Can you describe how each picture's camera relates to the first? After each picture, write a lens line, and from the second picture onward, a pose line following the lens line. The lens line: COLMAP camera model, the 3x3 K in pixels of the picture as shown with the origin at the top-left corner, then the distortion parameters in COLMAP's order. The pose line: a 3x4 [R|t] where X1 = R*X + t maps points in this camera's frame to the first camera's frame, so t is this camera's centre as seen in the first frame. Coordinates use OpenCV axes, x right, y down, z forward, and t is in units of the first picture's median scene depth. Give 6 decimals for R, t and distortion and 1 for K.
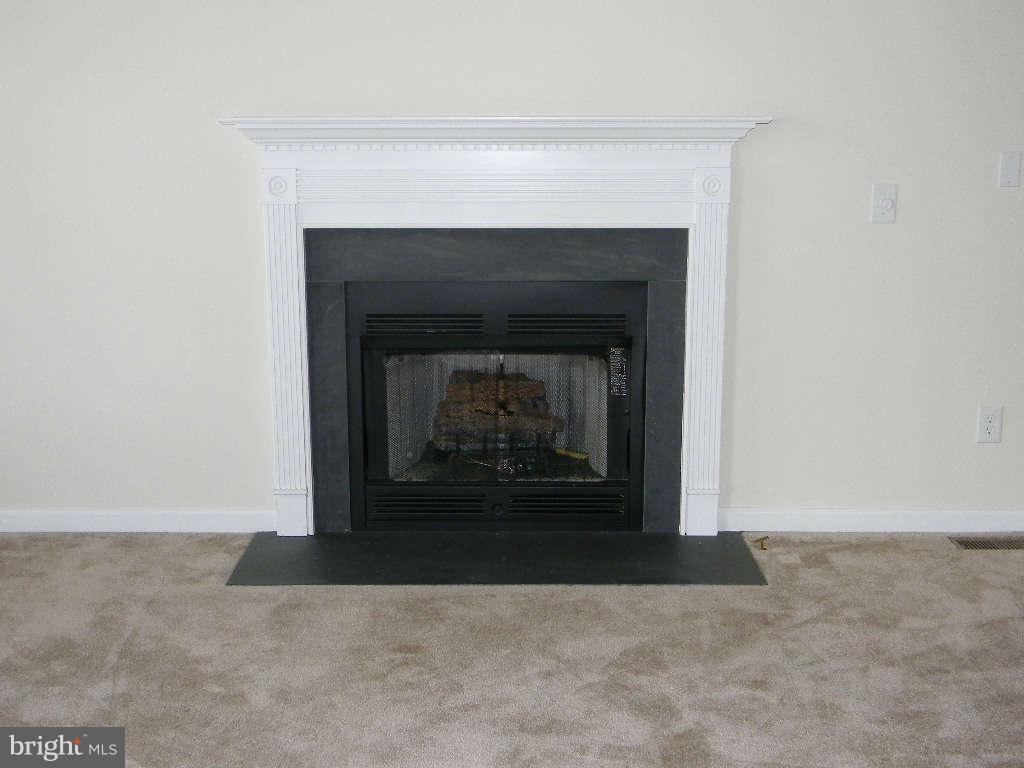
lens RADIAL K [[1277.4, 0, 512.1], [0, 1277.4, 380.0], [0, 0, 1]] dist [-0.010589, 0.000000]
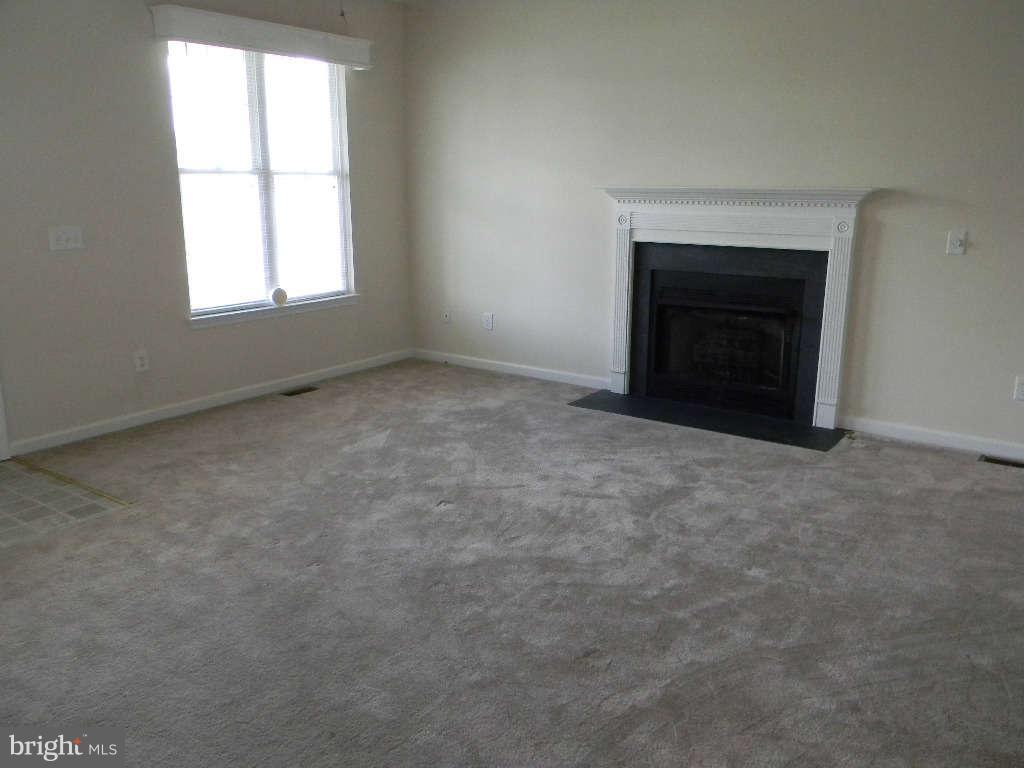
lens RADIAL K [[846.6, 0, 513.3], [0, 846.6, 383.9], [0, 0, 1]] dist [0.000986, 0.002665]
pose [[0.813551, 0.140474, -0.564271, 0.511444], [-0.124600, 0.989956, 0.066801, 0.042714], [0.567987, 0.015962, 0.822882, -0.231679]]
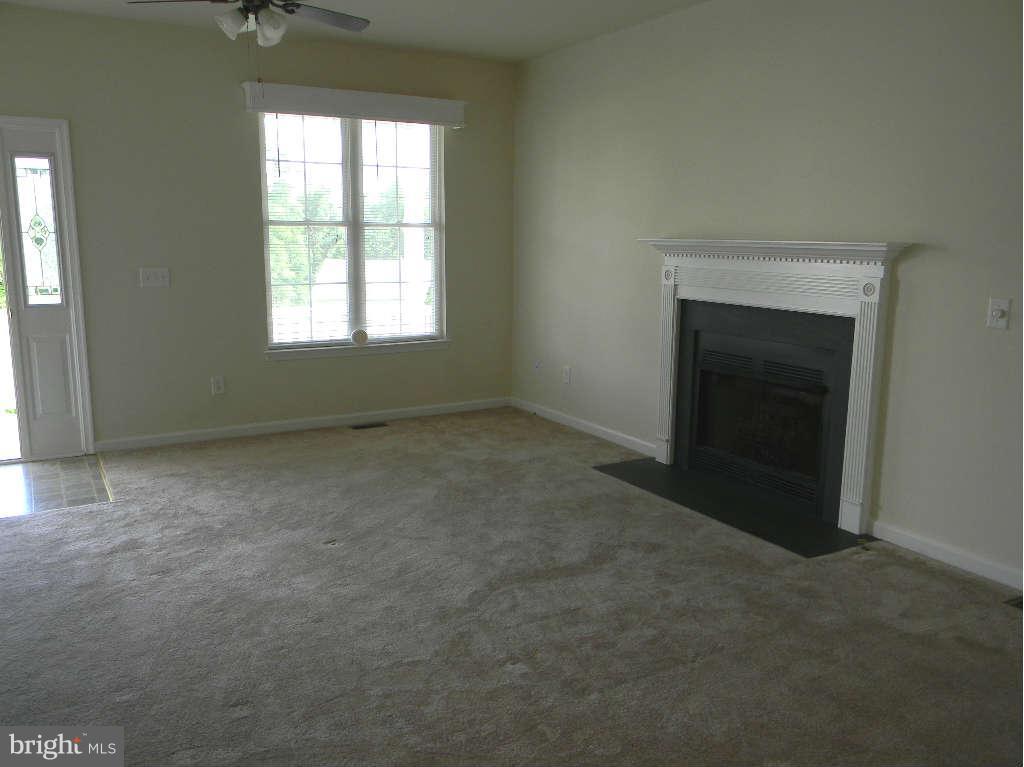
lens RADIAL K [[846.6, 0, 508.6], [0, 846.6, 380.9], [0, 0, 1]] dist [0.000986, 0.002665]
pose [[0.491976, 0.156163, -0.856488, 0.854978], [-0.188630, 0.979533, 0.070246, -0.044395], [0.849928, 0.127000, 0.511364, 0.186501]]
